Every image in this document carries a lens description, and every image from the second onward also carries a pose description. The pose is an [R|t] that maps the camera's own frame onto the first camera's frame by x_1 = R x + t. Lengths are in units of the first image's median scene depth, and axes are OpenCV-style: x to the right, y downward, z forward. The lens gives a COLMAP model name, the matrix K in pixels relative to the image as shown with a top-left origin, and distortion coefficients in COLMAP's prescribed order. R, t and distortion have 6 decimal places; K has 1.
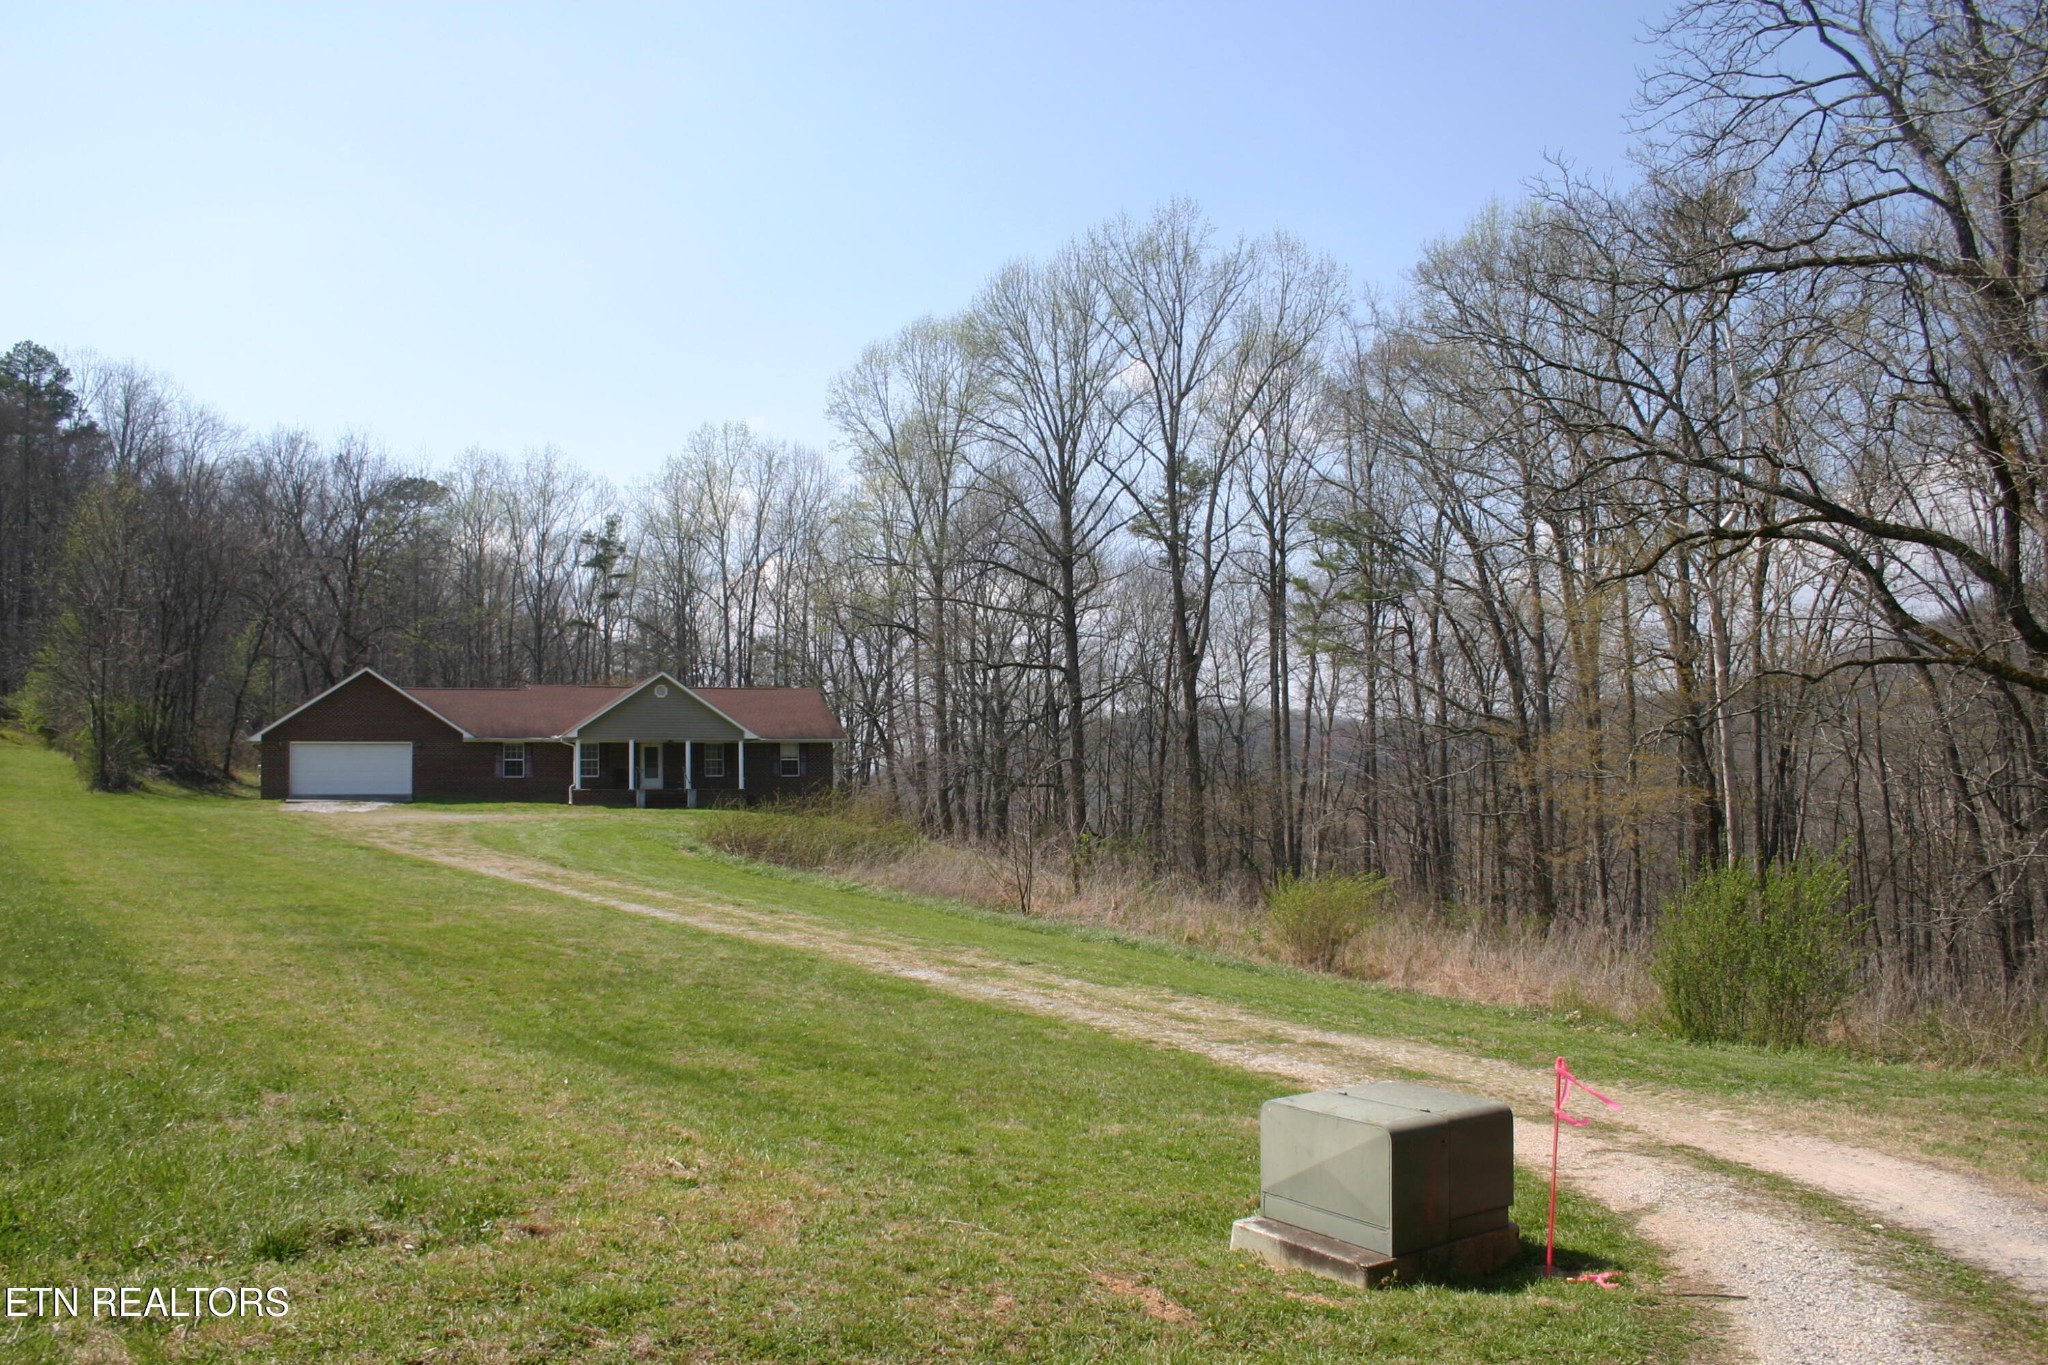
lens RADIAL K [[1634.7, 0, 1024.0], [0, 1634.7, 682.5], [0, 0, 1]] dist [-0.153308, 0.125607]
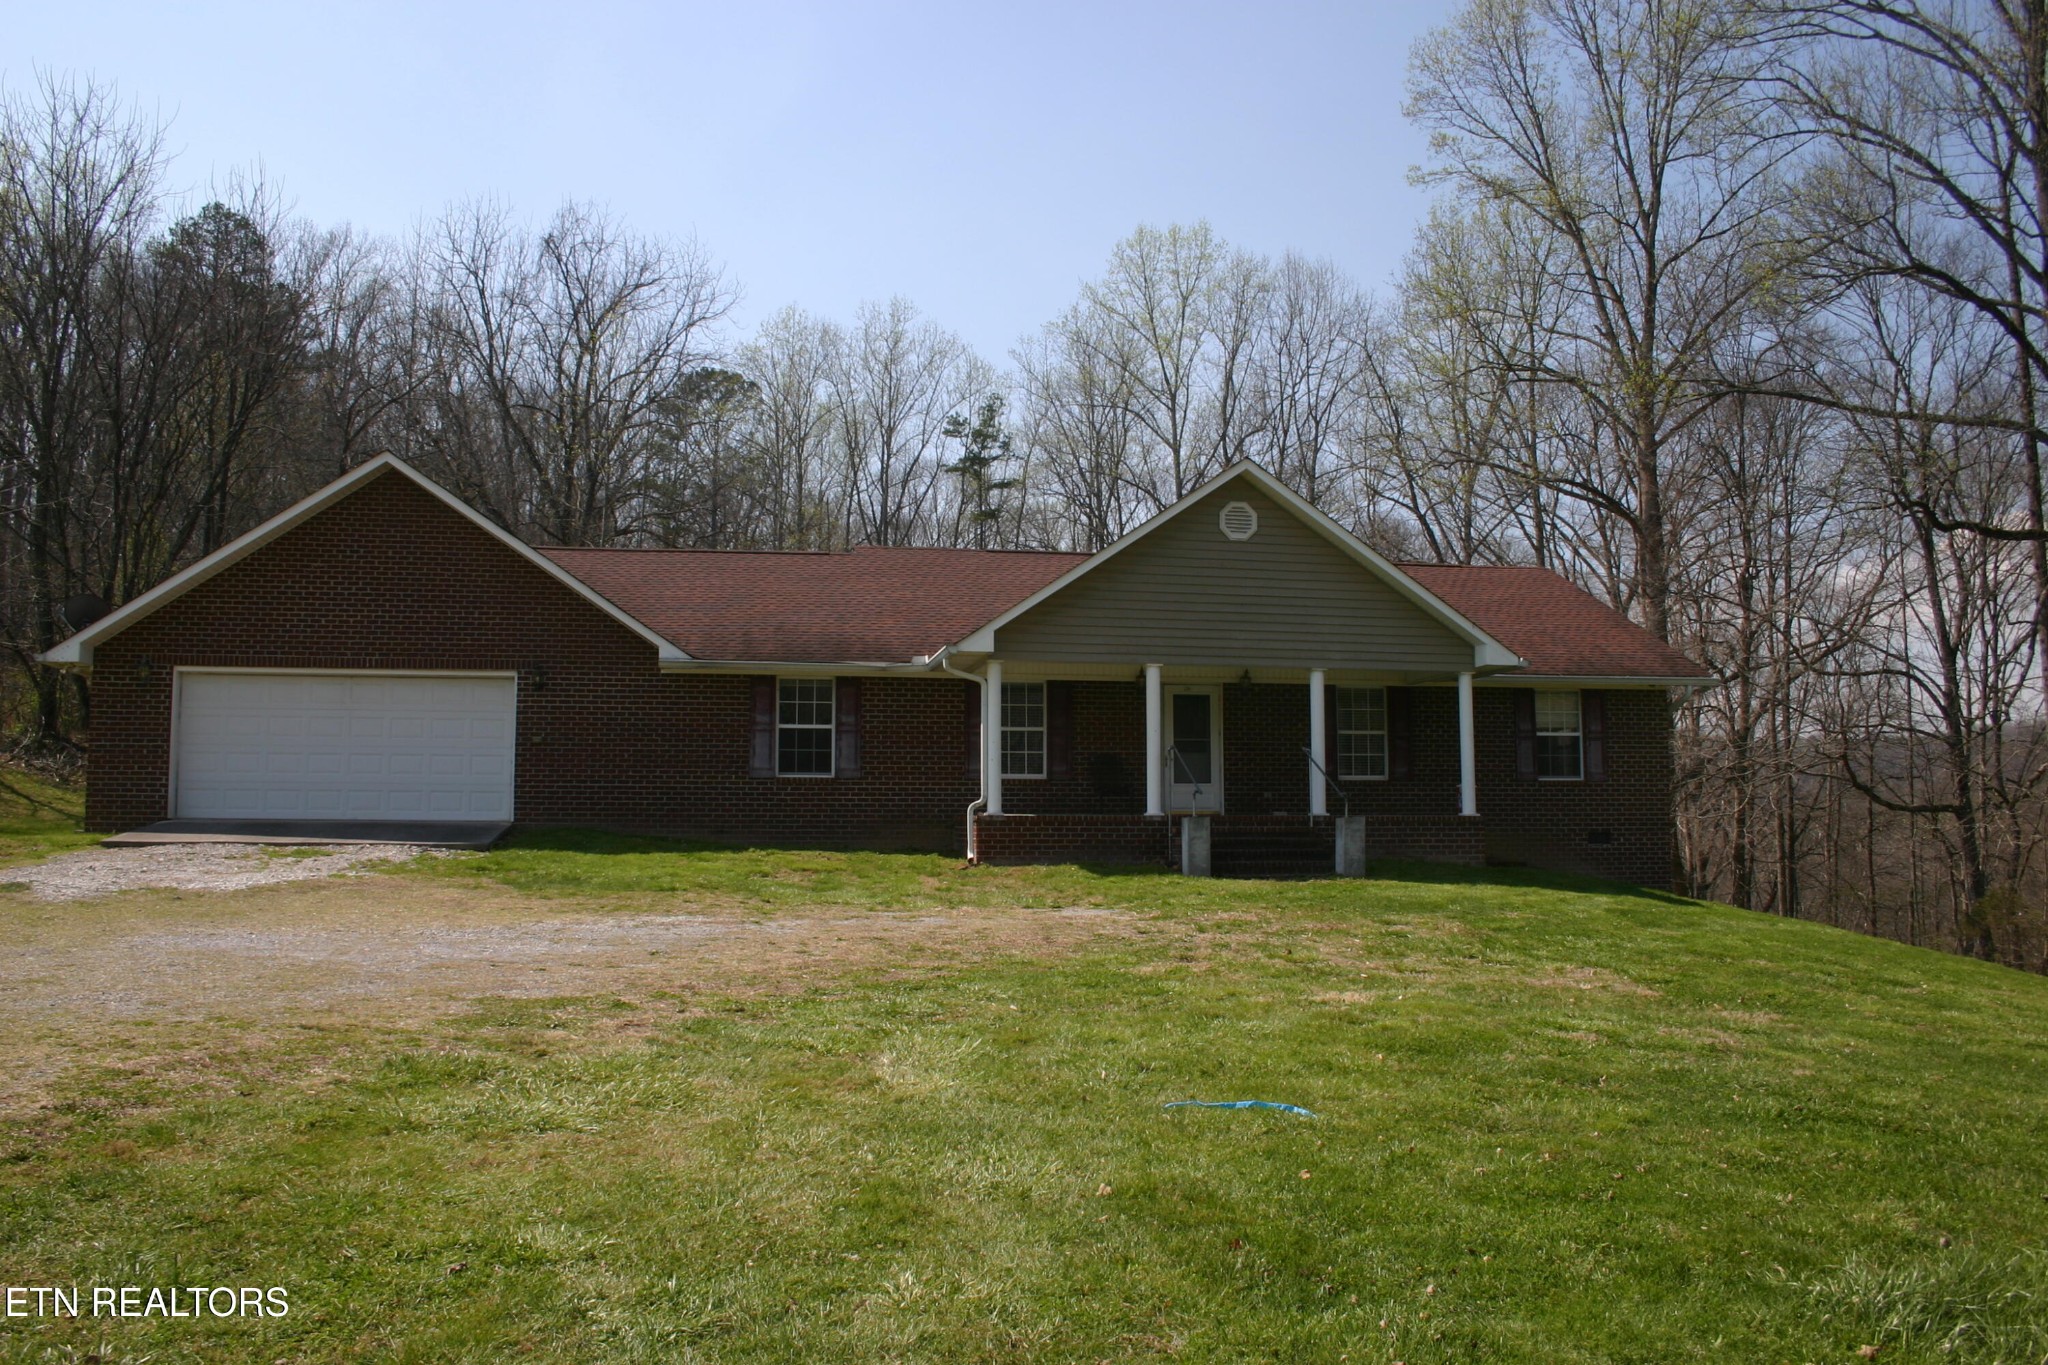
lens RADIAL K [[1634.7, 0, 1024.0], [0, 1634.7, 682.5], [0, 0, 1]] dist [-0.153308, 0.125607]
pose [[0.978683, -0.002012, -0.205367, -0.192764], [-0.000194, 0.999942, -0.010722, 0.040955], [0.205377, 0.010533, 0.978626, 0.646540]]
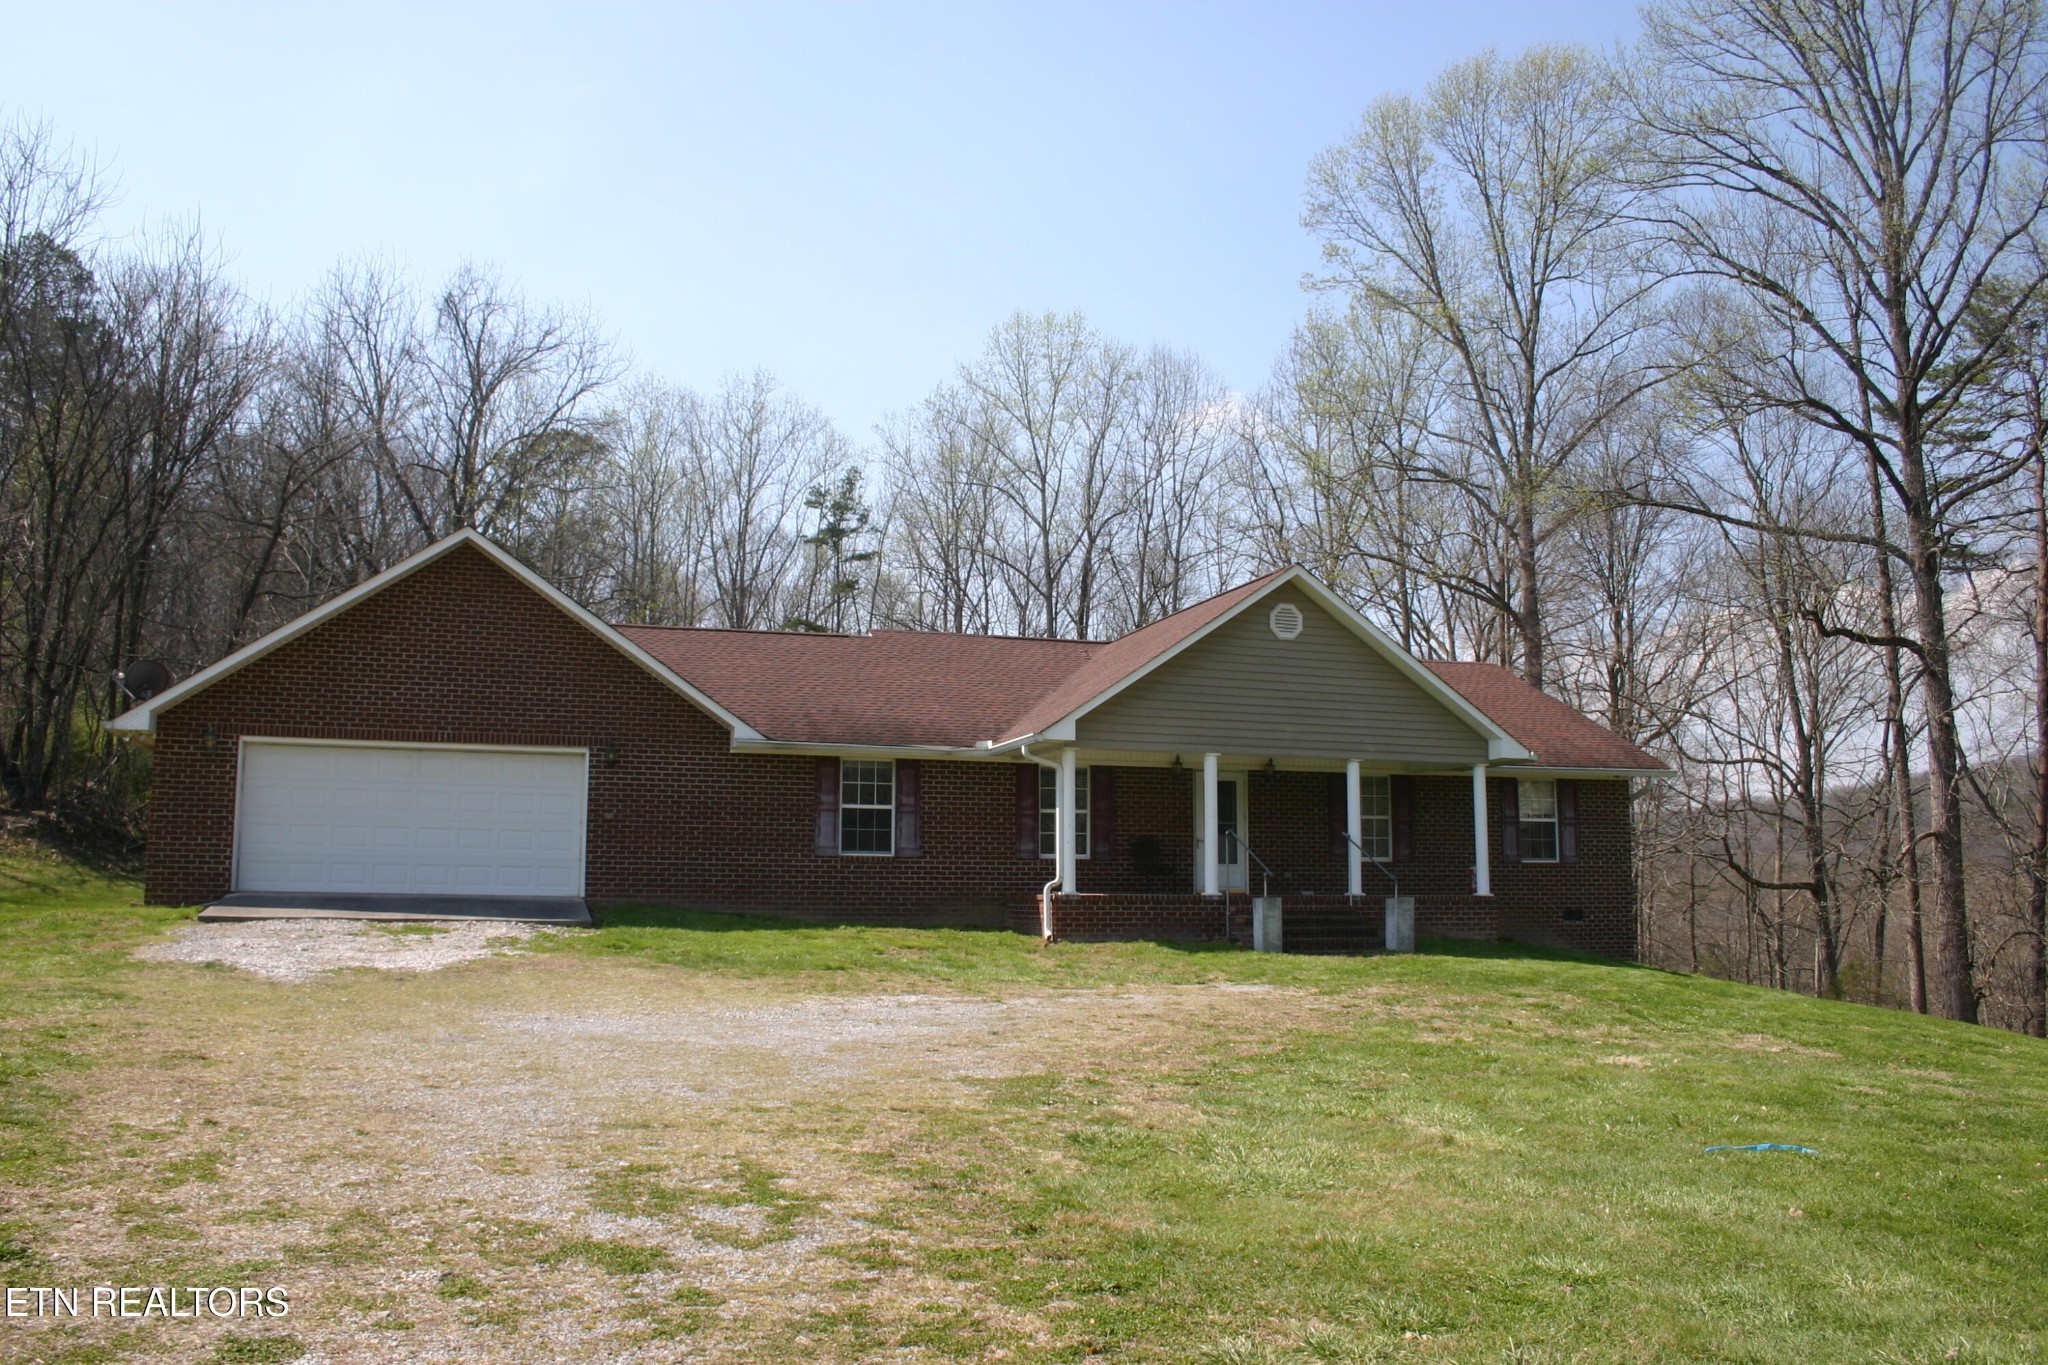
lens RADIAL K [[1634.7, 0, 1024.0], [0, 1634.7, 682.5], [0, 0, 1]] dist [-0.153308, 0.125607]
pose [[0.997450, 0.012458, -0.070270, -0.249102], [-0.016179, 0.998483, -0.052626, 0.037729], [0.069507, 0.053629, 0.996139, 0.620298]]
